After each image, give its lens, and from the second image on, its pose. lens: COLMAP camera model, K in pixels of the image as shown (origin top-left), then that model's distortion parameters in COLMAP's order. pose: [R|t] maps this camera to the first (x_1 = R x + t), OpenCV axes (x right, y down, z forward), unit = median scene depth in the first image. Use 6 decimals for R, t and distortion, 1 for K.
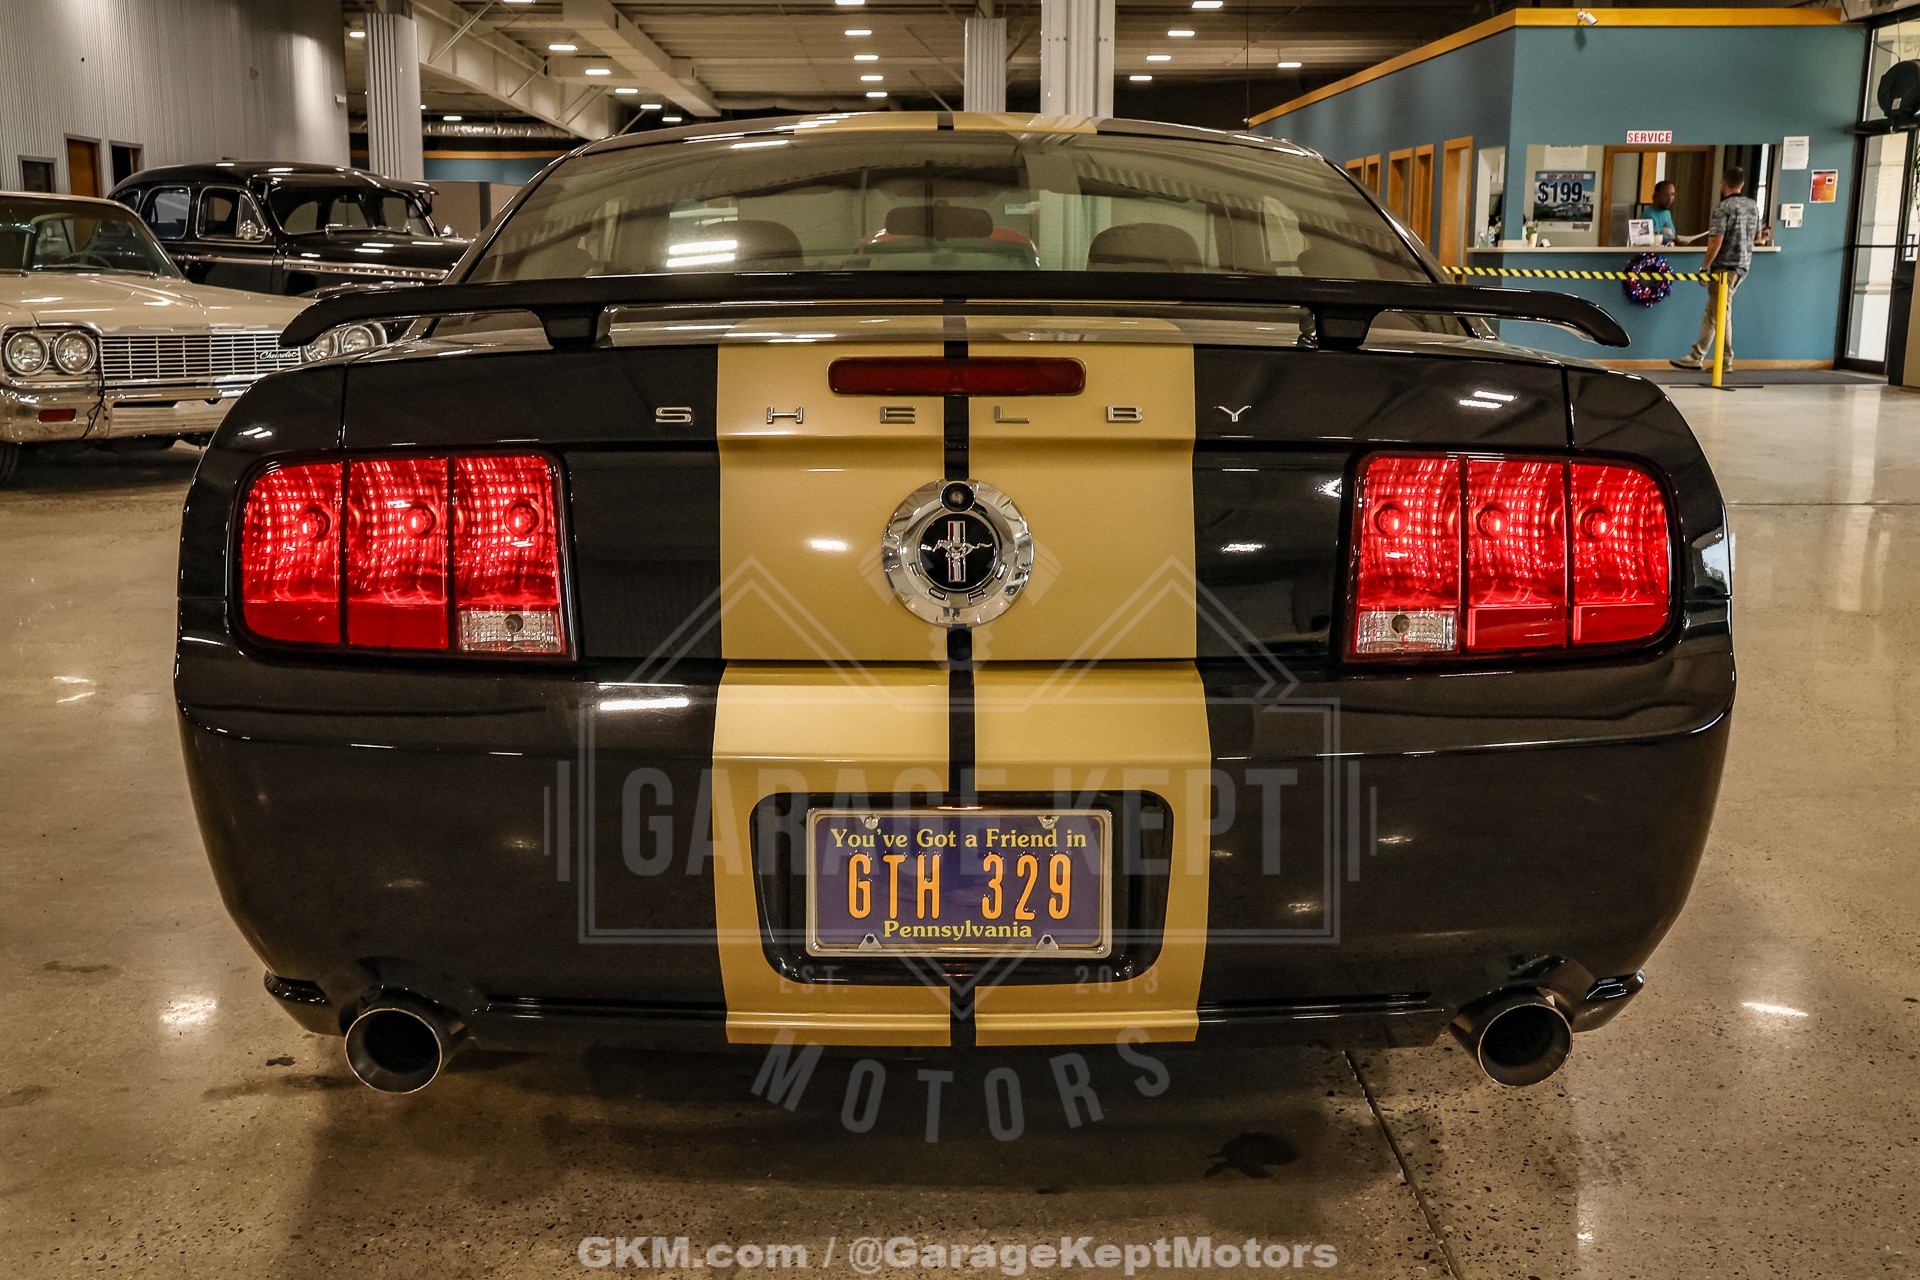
lens RADIAL K [[2076.9, 0, 960.0], [0, 2076.9, 640.0], [0, 0, 1]] dist [-0.079320, 0.317114]
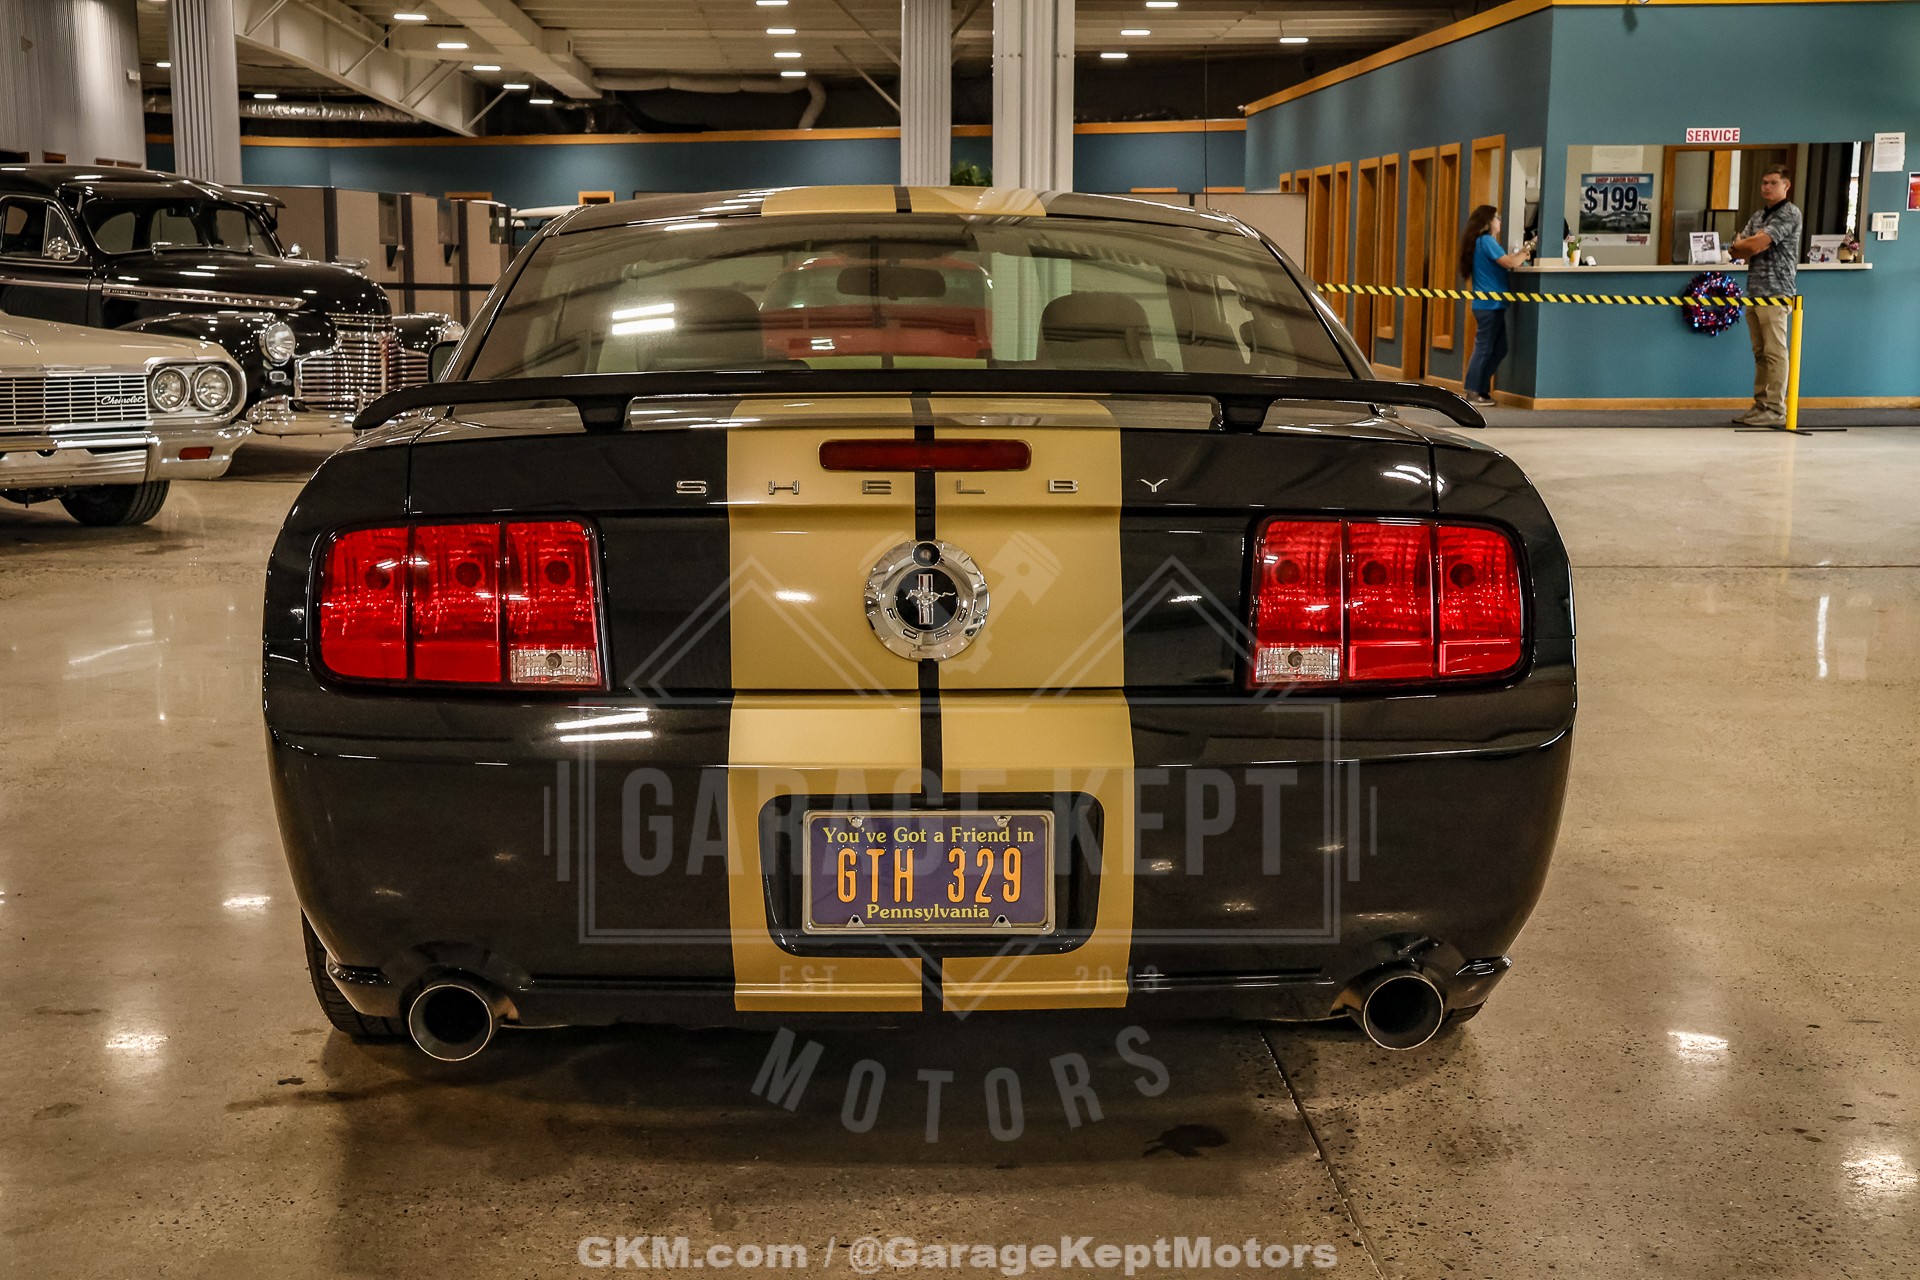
lens RADIAL K [[2703.6, 0, 970.0], [0, 2703.6, 635.2], [0, 0, 1]] dist [0.017402, 0.786189]
pose [[0.999560, -0.003138, 0.029497, -0.017610], [0.004410, 0.999058, -0.043159, 0.036549], [-0.029334, 0.043270, 0.998633, -0.455317]]
